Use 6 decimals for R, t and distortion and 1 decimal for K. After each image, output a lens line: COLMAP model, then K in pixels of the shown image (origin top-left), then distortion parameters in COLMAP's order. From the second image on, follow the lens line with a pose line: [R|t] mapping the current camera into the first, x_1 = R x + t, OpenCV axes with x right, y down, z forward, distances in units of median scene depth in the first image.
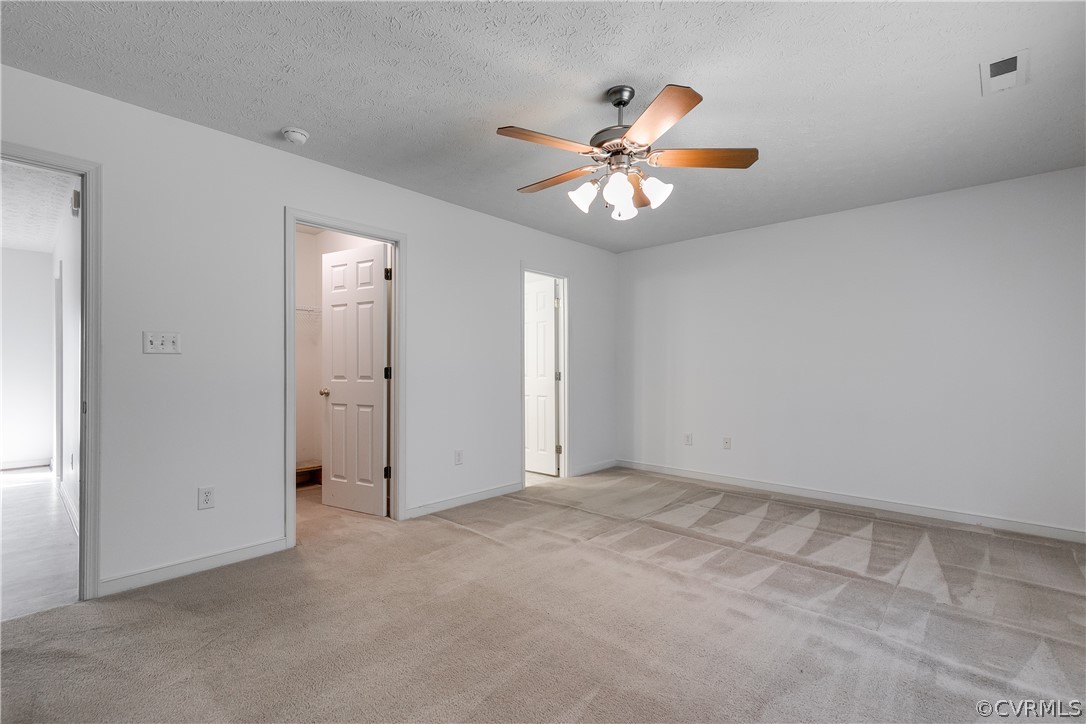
lens RADIAL K [[489.6, 0, 544.8], [0, 489.6, 362.2], [0, 0, 1]] dist [0.007350, -0.001458]
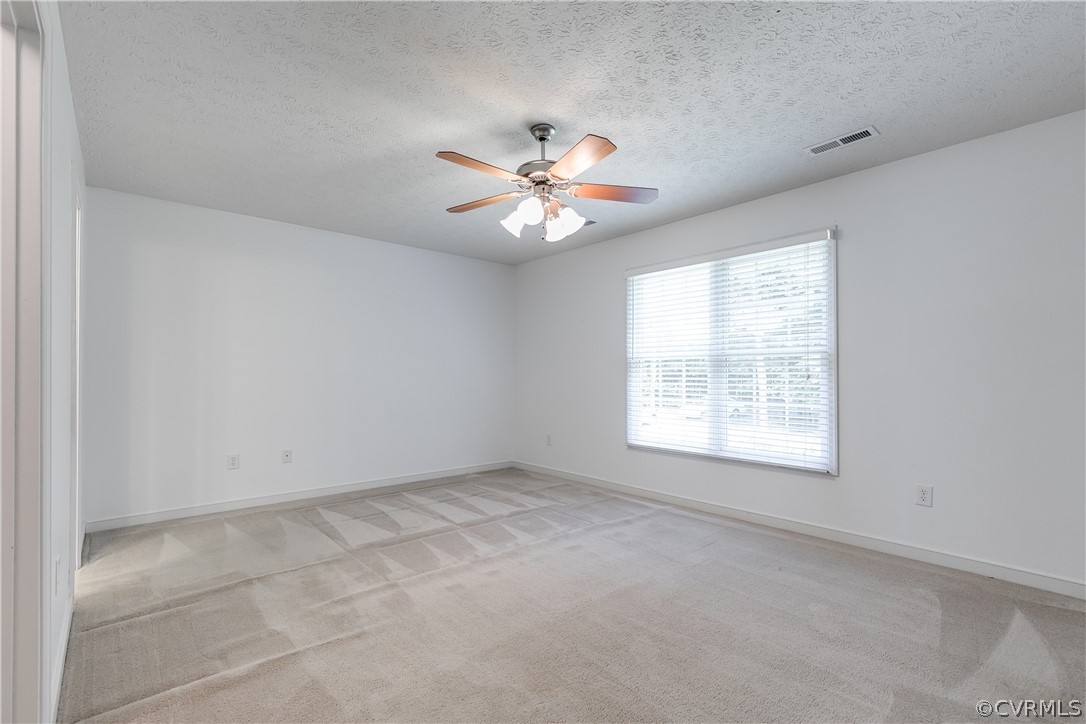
lens RADIAL K [[489.6, 0, 544.0], [0, 489.6, 370.7], [0, 0, 1]] dist [0.007350, -0.001458]
pose [[0.105741, 0.005569, 0.994378, -0.706175], [-0.015354, 0.999874, -0.003967, 0.006171], [-0.994275, -0.014848, 0.105813, 0.649373]]
